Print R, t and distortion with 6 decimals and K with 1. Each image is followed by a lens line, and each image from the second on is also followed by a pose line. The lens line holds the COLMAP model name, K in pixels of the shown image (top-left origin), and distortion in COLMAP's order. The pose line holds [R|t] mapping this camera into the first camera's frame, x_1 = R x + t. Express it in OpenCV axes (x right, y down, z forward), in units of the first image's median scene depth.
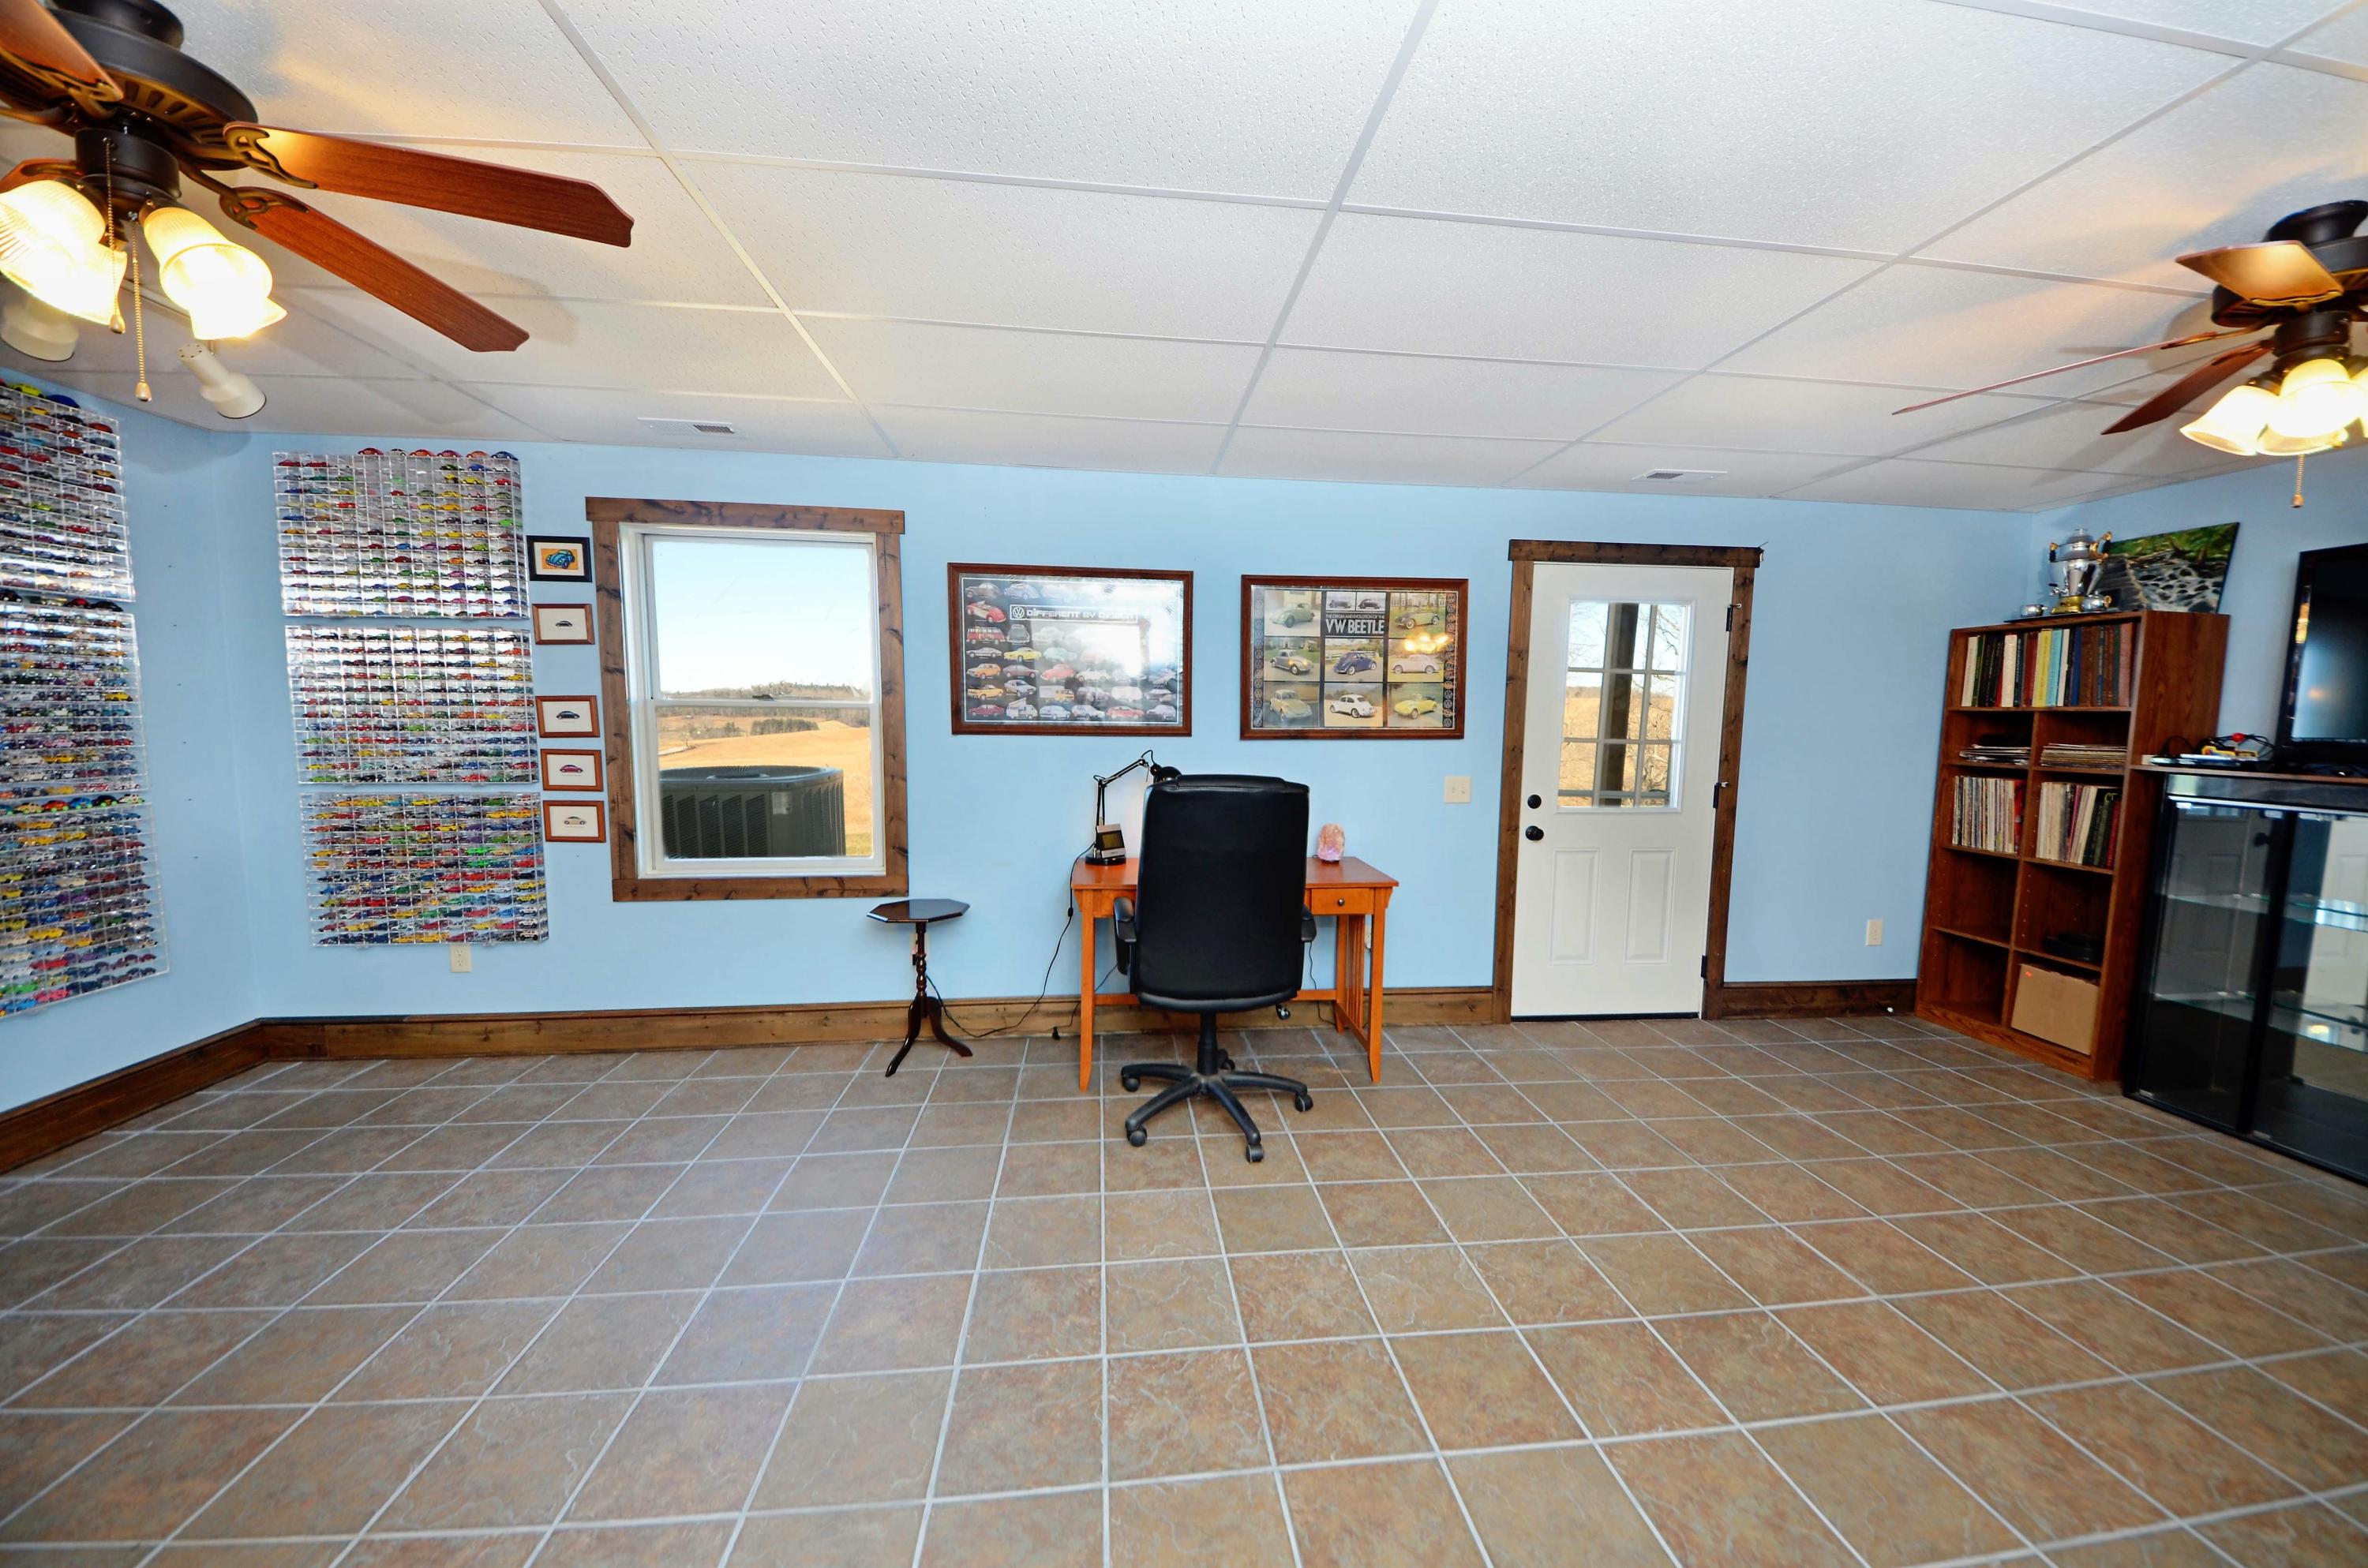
lens RADIAL K [[848.3, 0, 1190.4], [0, 848.3, 794.0], [0, 0, 1]] dist [0.034301, -0.018698]
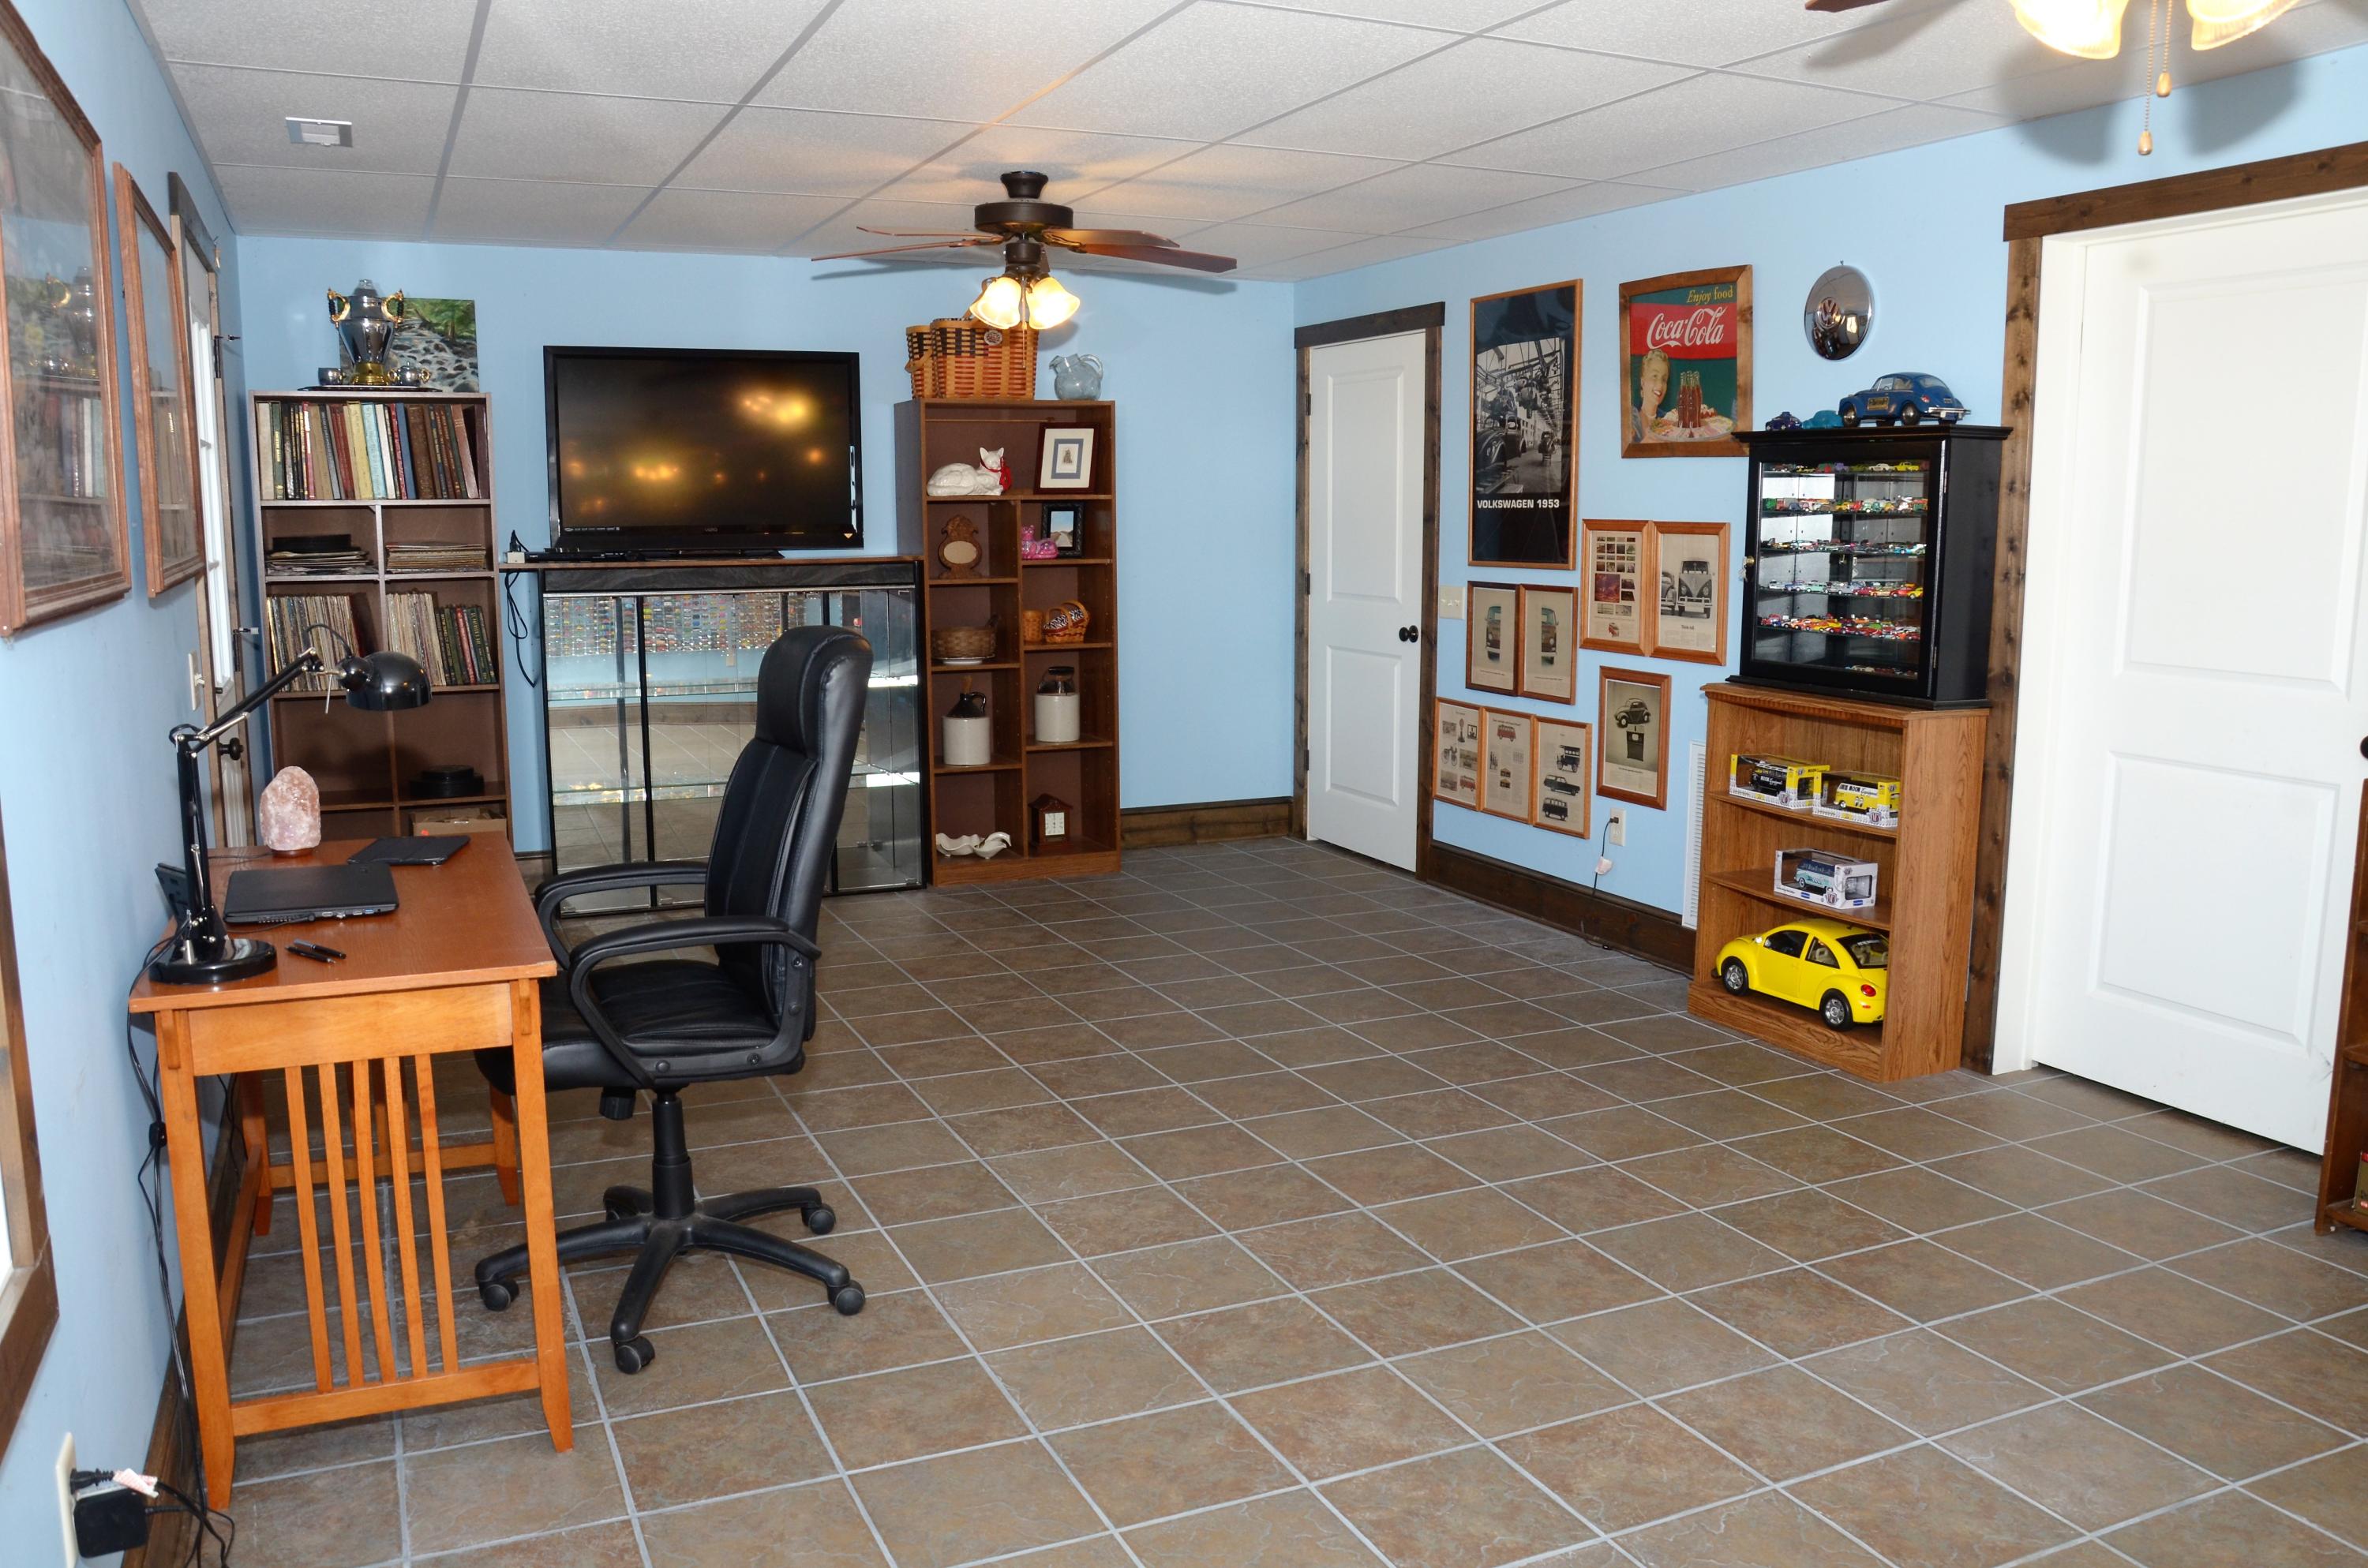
lens RADIAL K [[1861.4, 0, 1192.5], [0, 1861.4, 804.6], [0, 0, 1]] dist [-0.153241, 0.124459]
pose [[-0.304866, -0.163544, 0.938248, -0.891369], [0.078204, 0.977520, 0.195801, -0.095293], [-0.949179, 0.133068, -0.285223, 0.818594]]
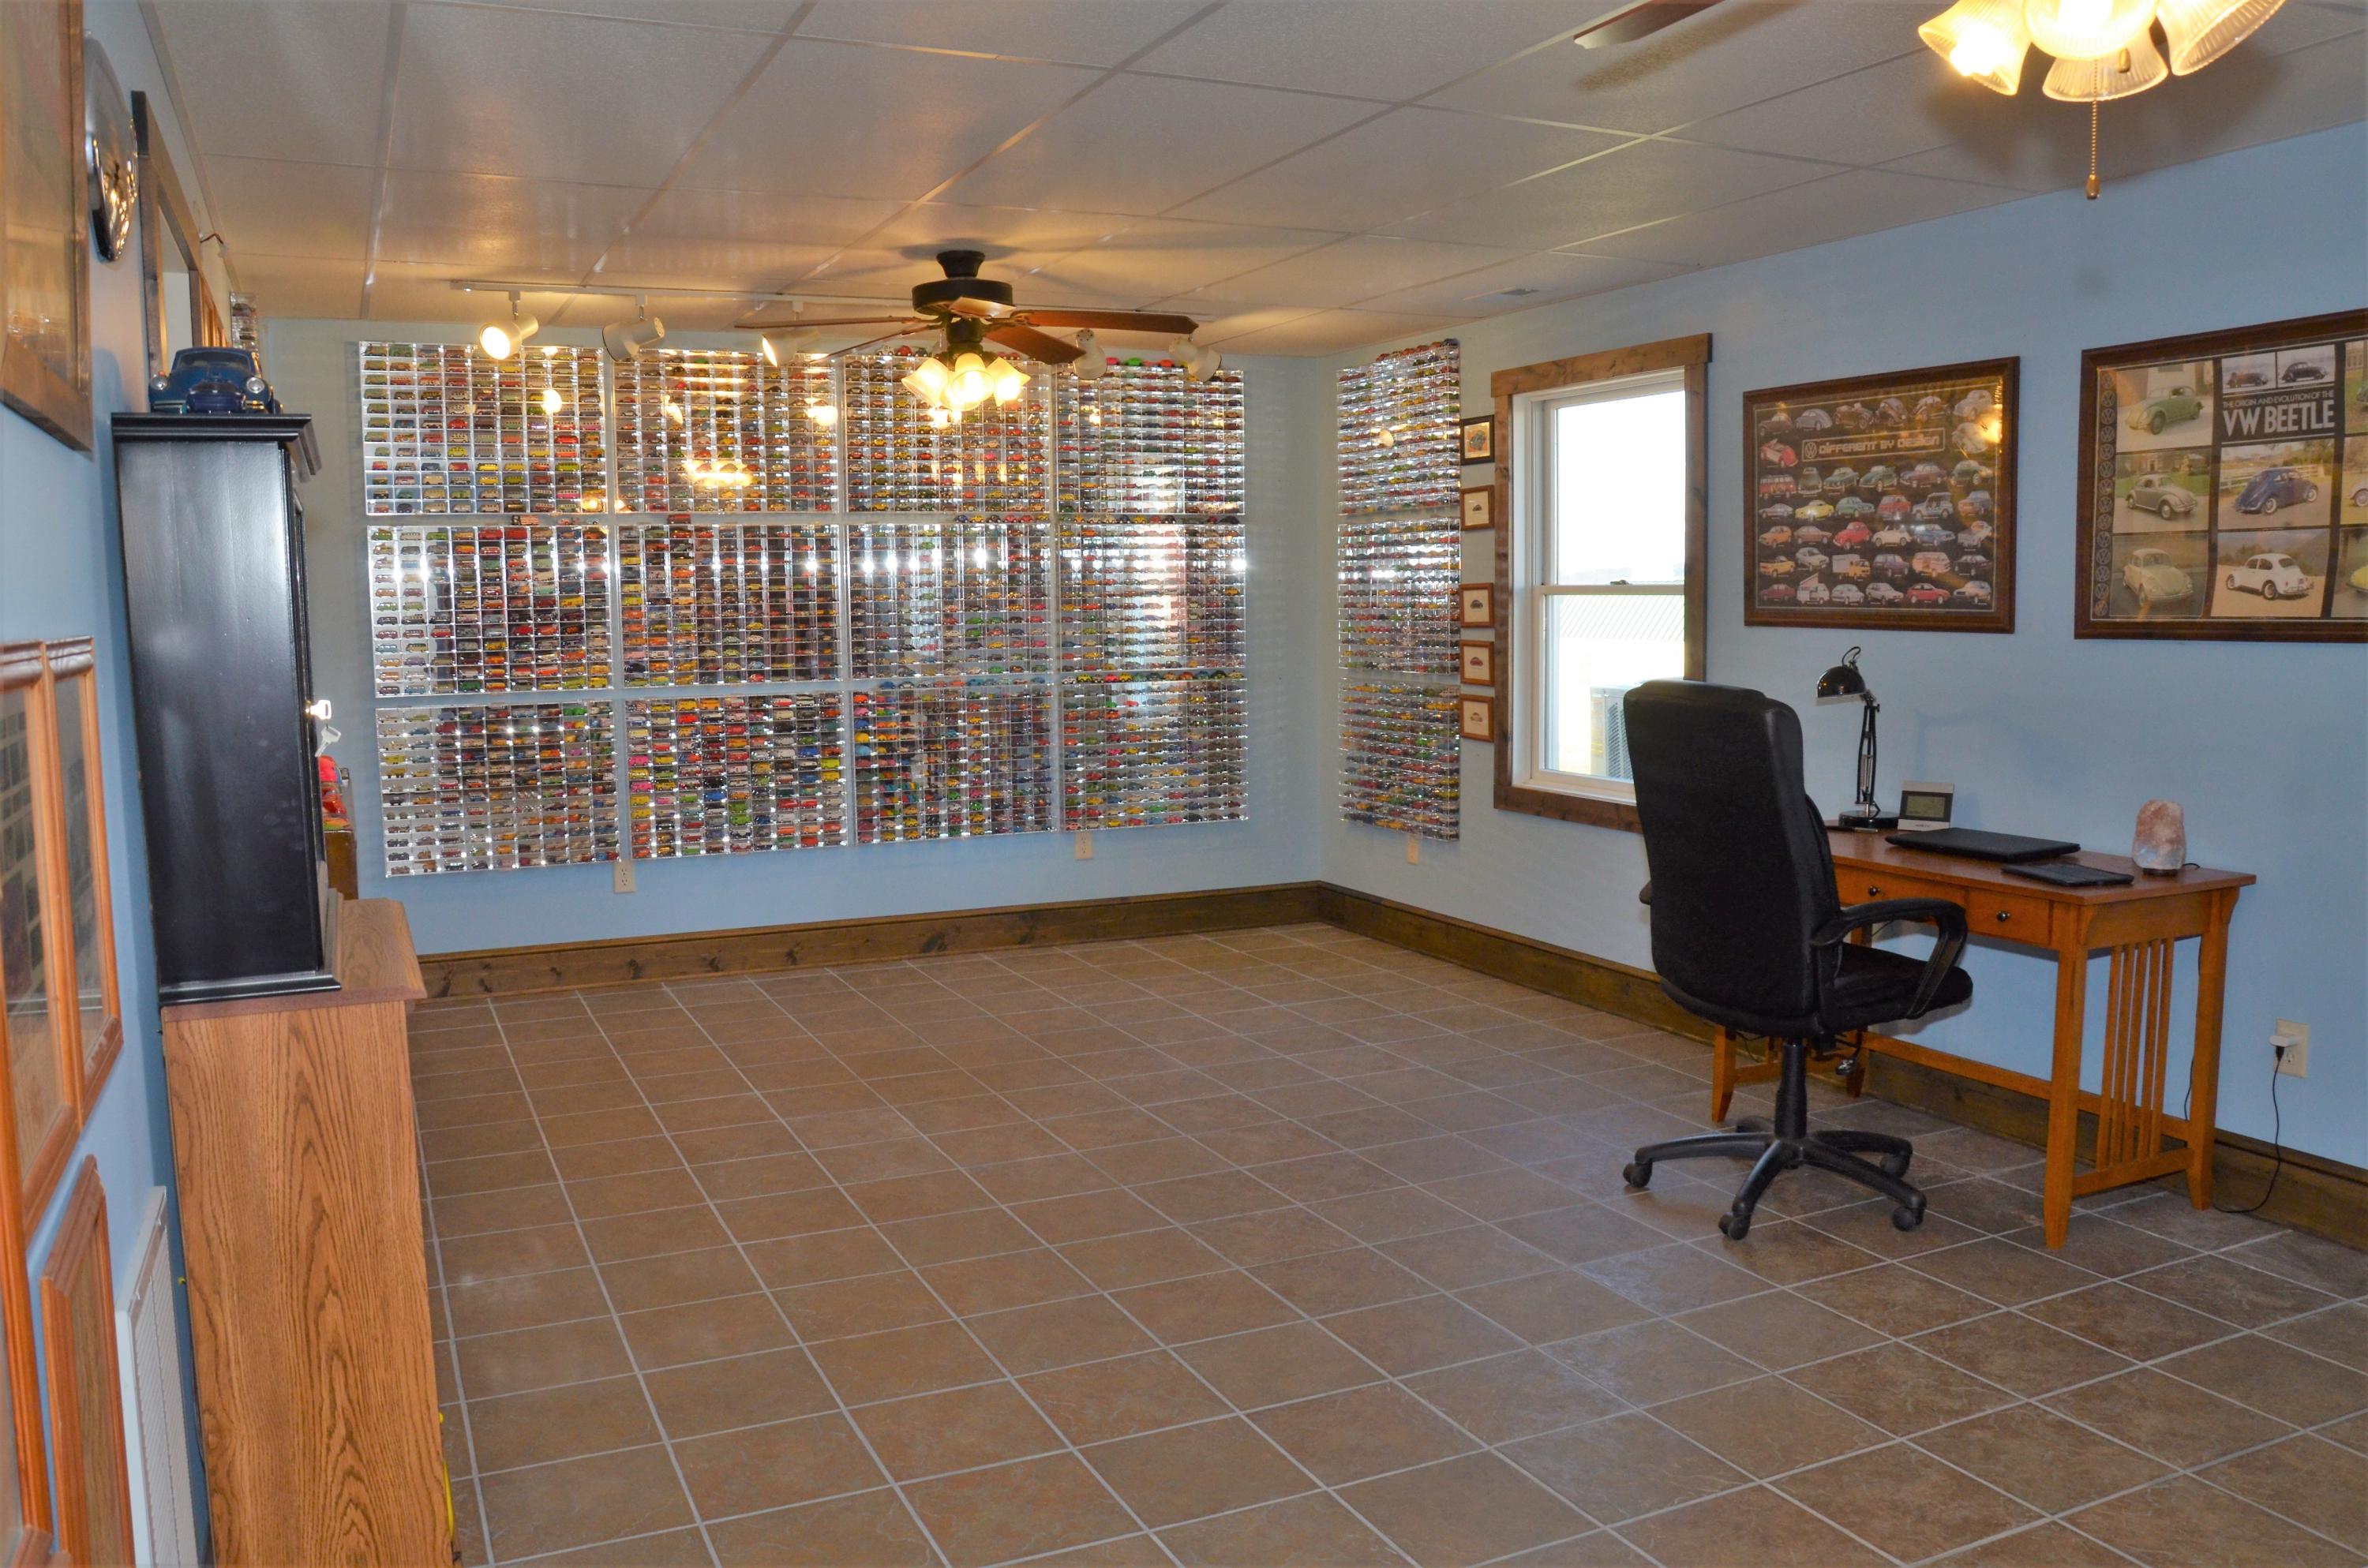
lens RADIAL K [[1861.4, 0, 1192.5], [0, 1861.4, 804.6], [0, 0, 1]] dist [-0.153241, 0.124459]
pose [[0.320307, 0.092443, -0.942793, 1.041185], [-0.071067, 0.994768, 0.073394, -0.000552], [0.944644, 0.043493, 0.325201, 0.056562]]
